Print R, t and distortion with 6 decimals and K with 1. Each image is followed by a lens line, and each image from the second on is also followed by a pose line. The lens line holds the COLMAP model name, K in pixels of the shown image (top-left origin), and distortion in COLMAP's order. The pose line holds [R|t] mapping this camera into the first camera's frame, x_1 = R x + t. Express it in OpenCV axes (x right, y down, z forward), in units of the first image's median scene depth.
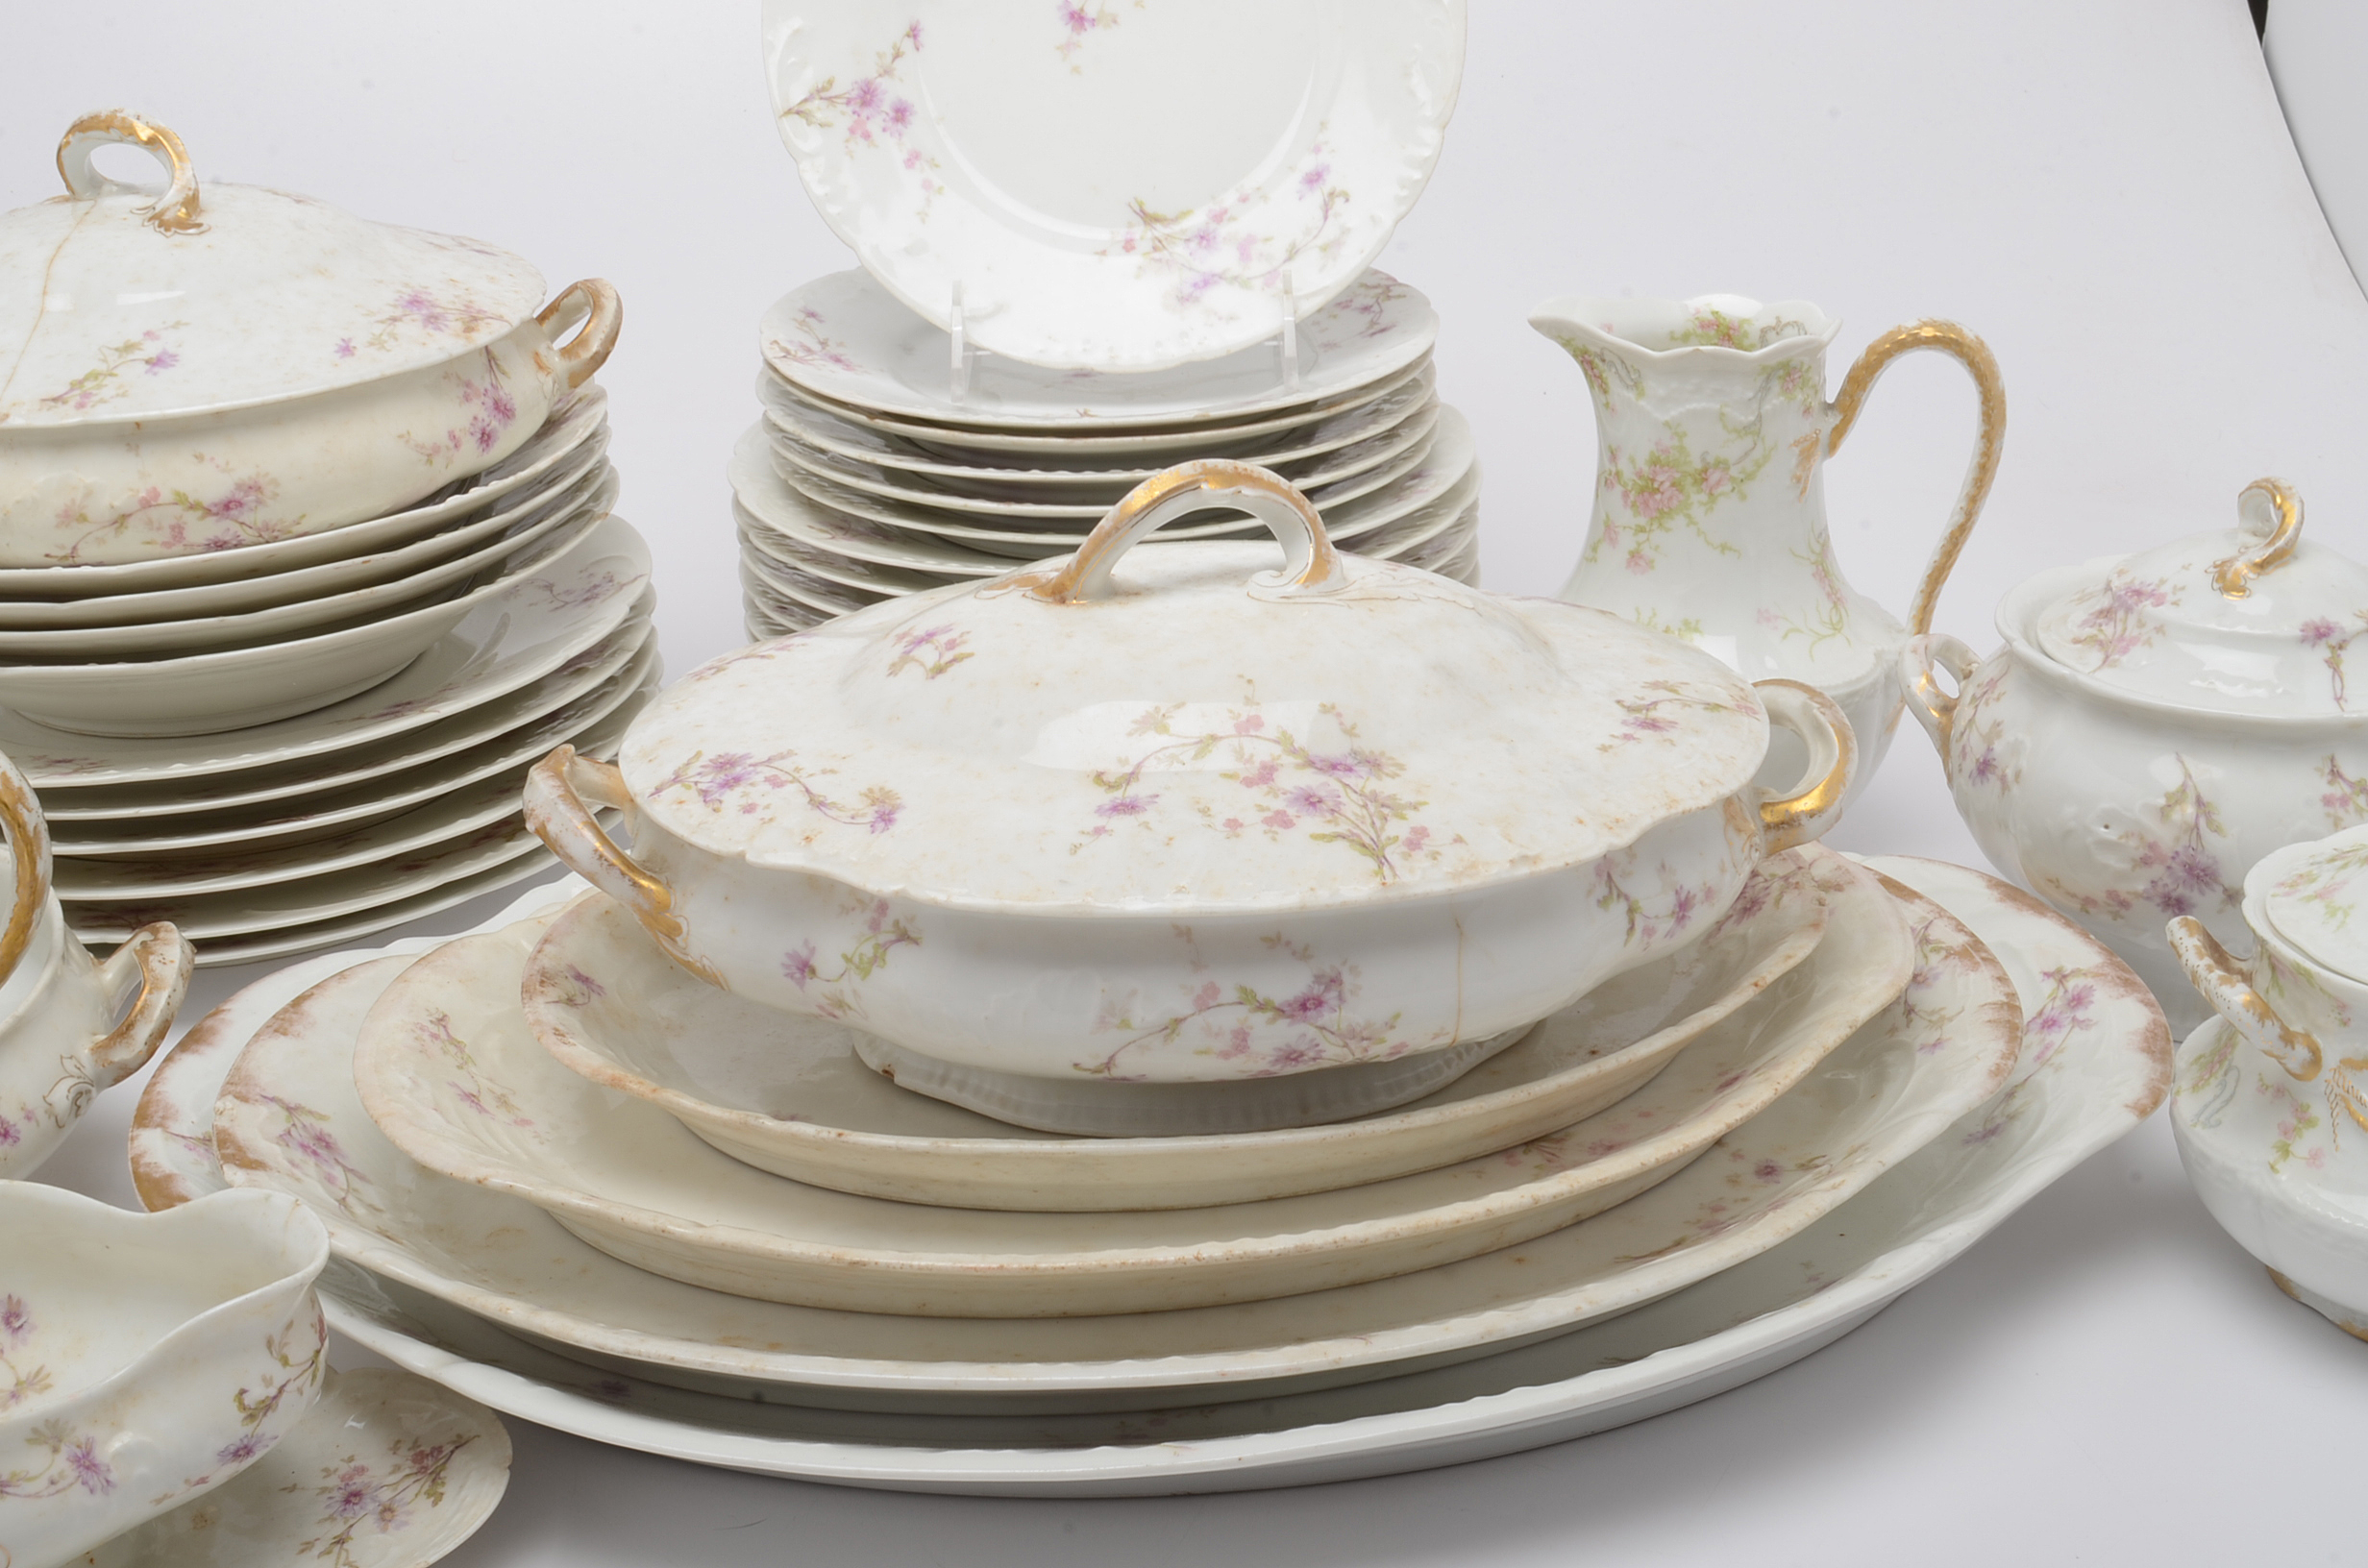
lens RADIAL K [[3064.8, 0, 1191.7], [0, 3064.8, 778.4], [0, 0, 1]] dist [-0.018158, 0.000000]
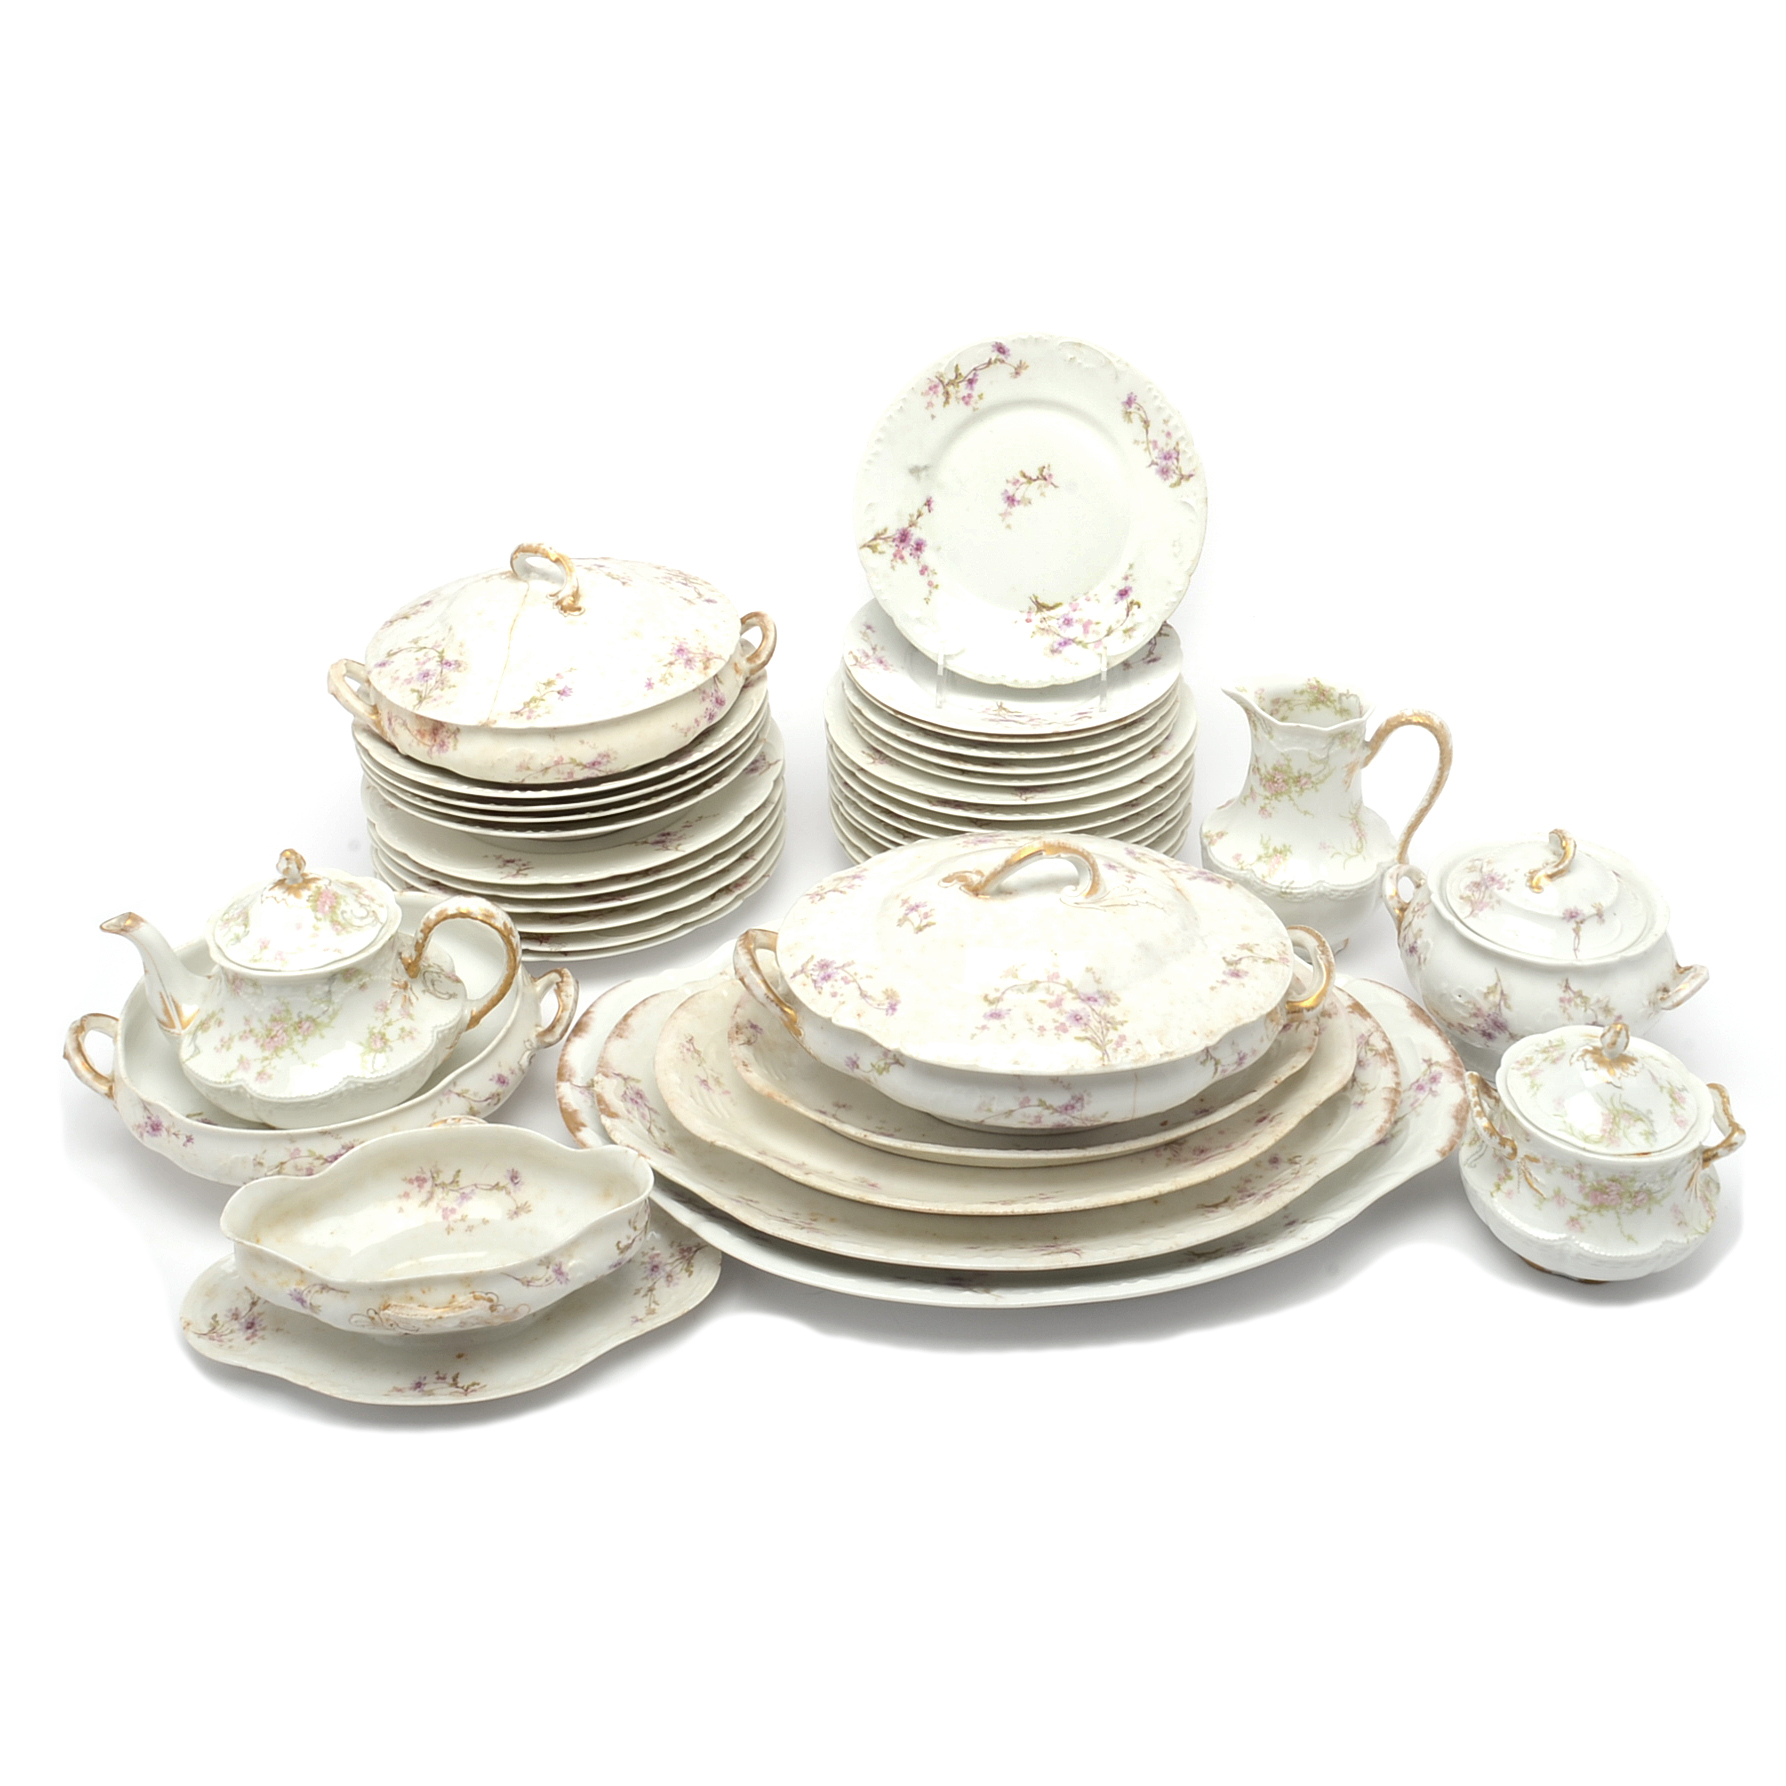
lens RADIAL K [[2006.1, 0, 925.9], [0, 2006.1, 817.9], [0, 0, 1]] dist [-0.023956, 0.000000]
pose [[0.994816, 0.074138, -0.069598, 0.014633], [-0.061600, 0.983927, 0.167611, -0.284117], [0.080905, -0.162455, 0.983393, -0.343058]]
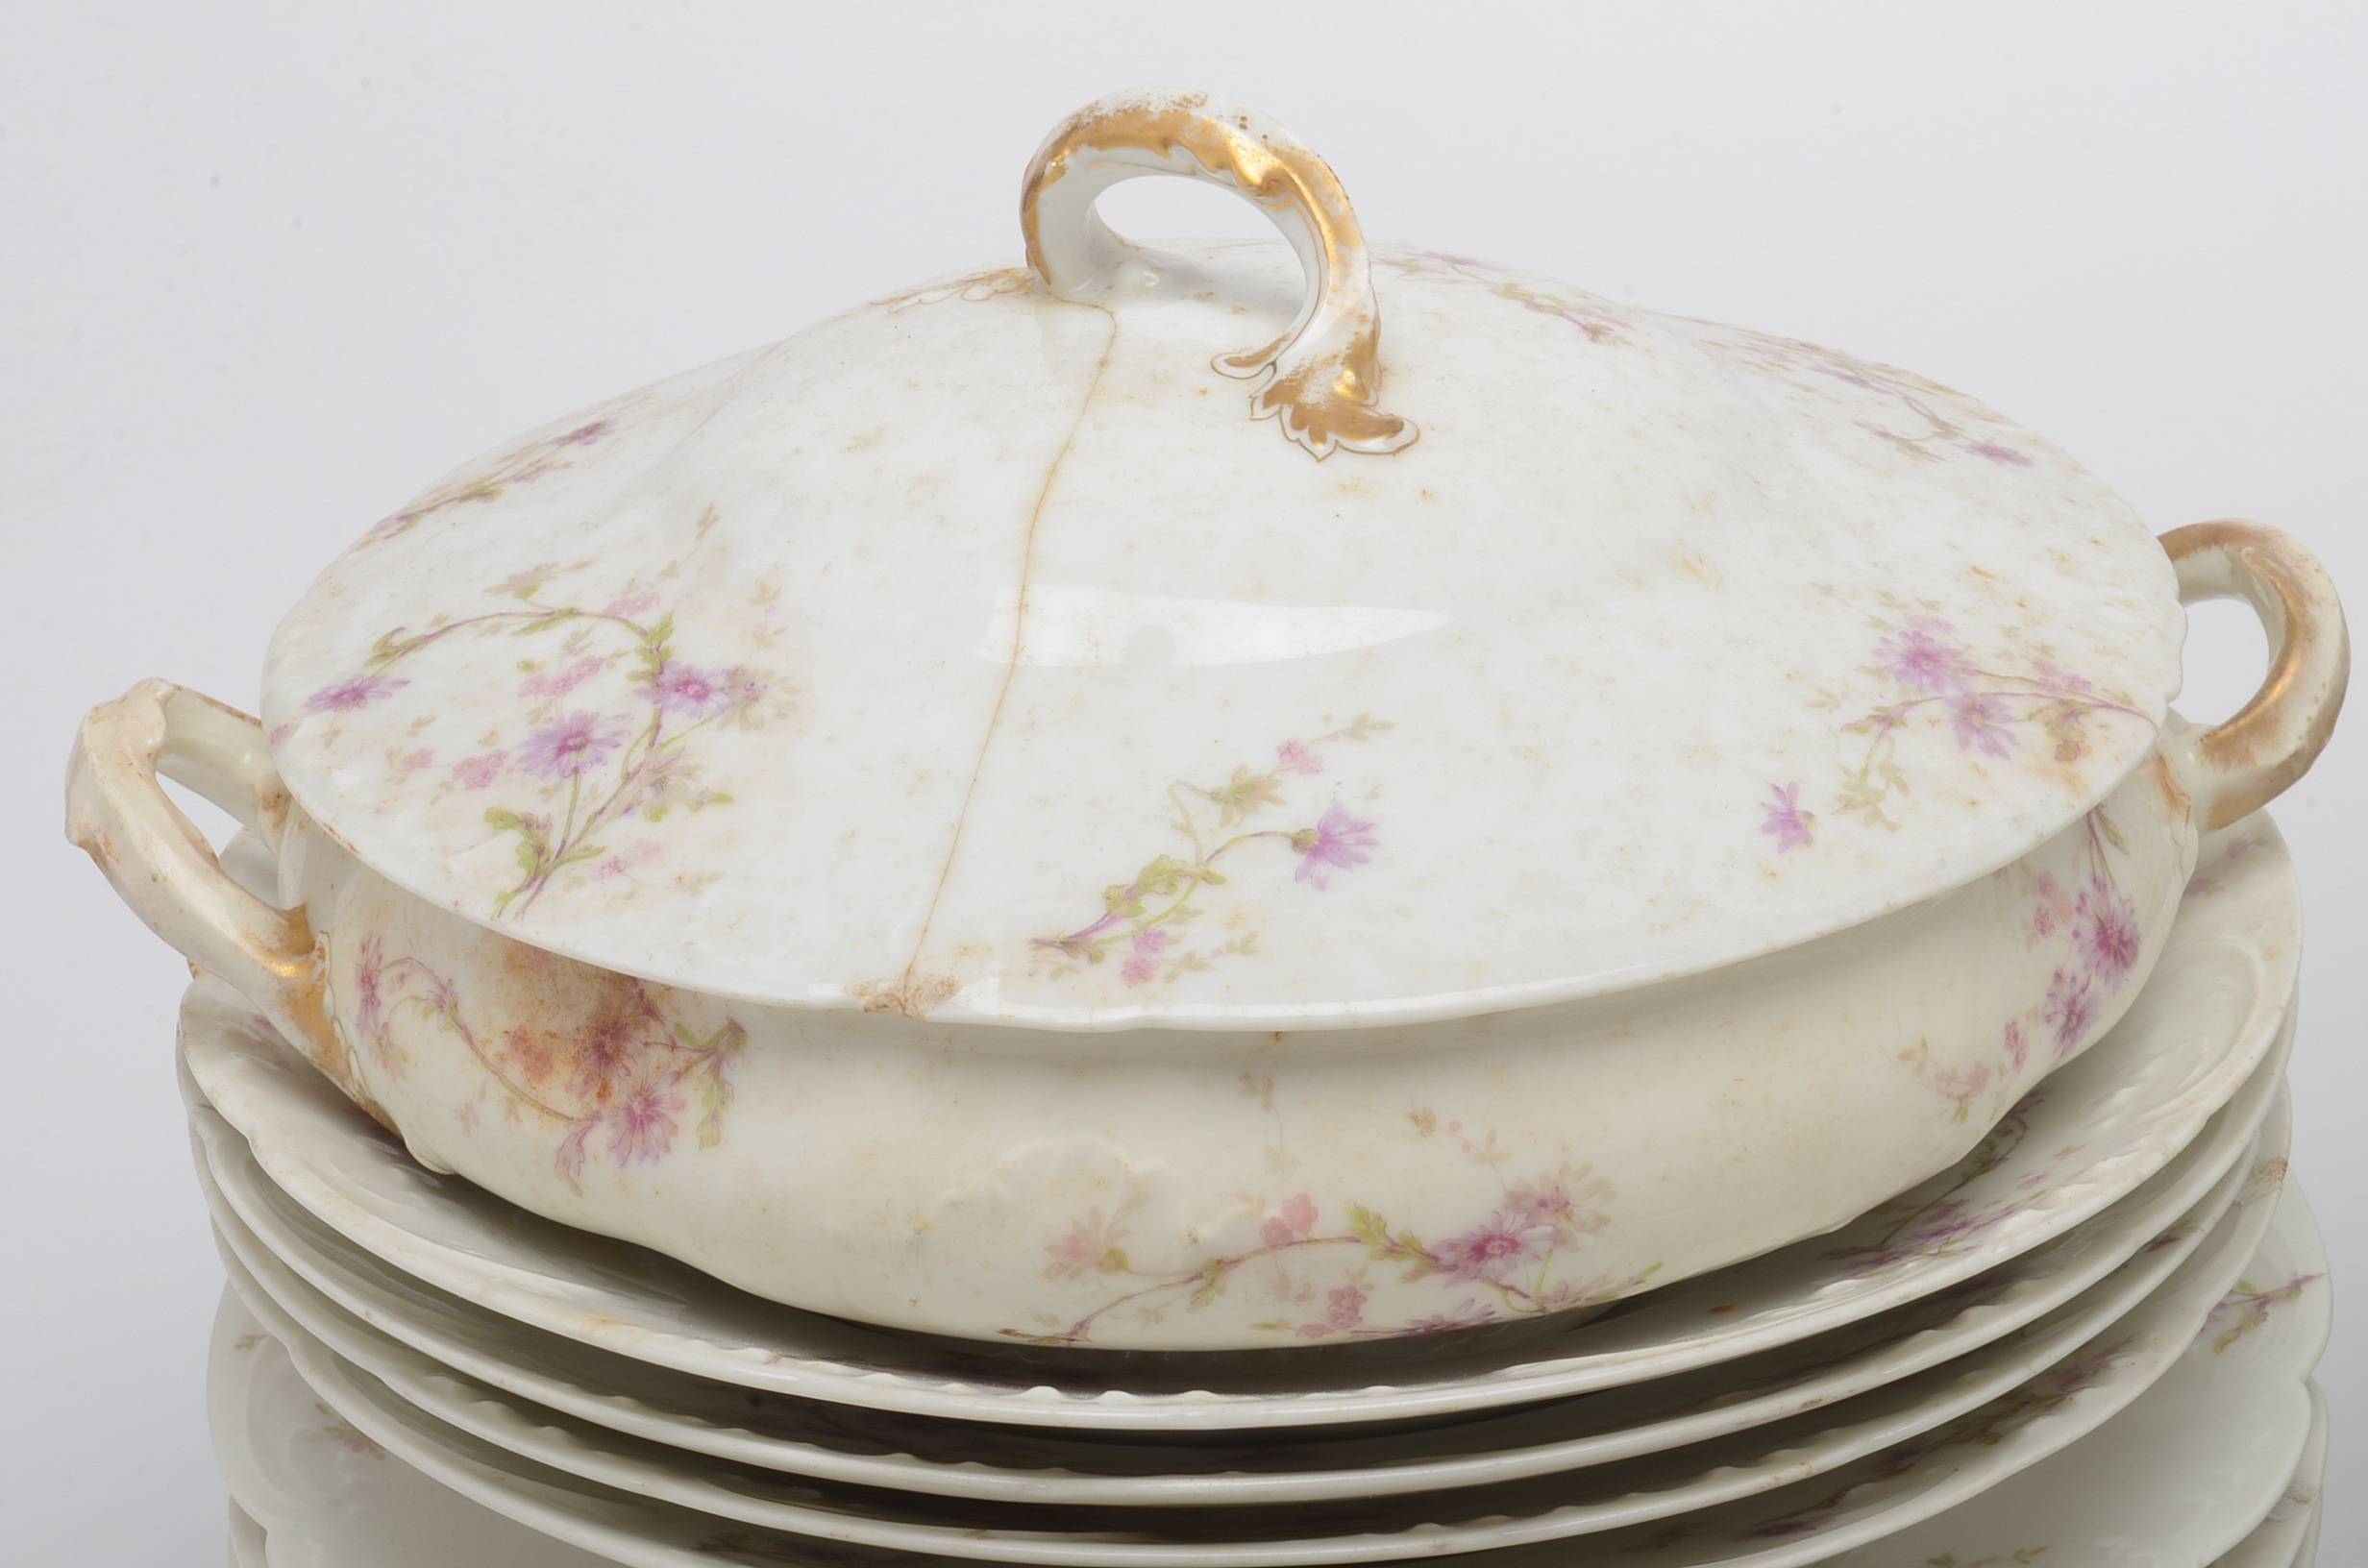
lens RADIAL K [[5048.0, 0, 1171.9], [0, 5048.0, 785.0], [0, 0, 1]] dist [-0.016529, 0.000000]
pose [[0.977835, 0.086403, -0.190719, -0.225360], [-0.080818, 0.996046, 0.036883, -0.156820], [0.193152, -0.020652, 0.980952, 0.361374]]
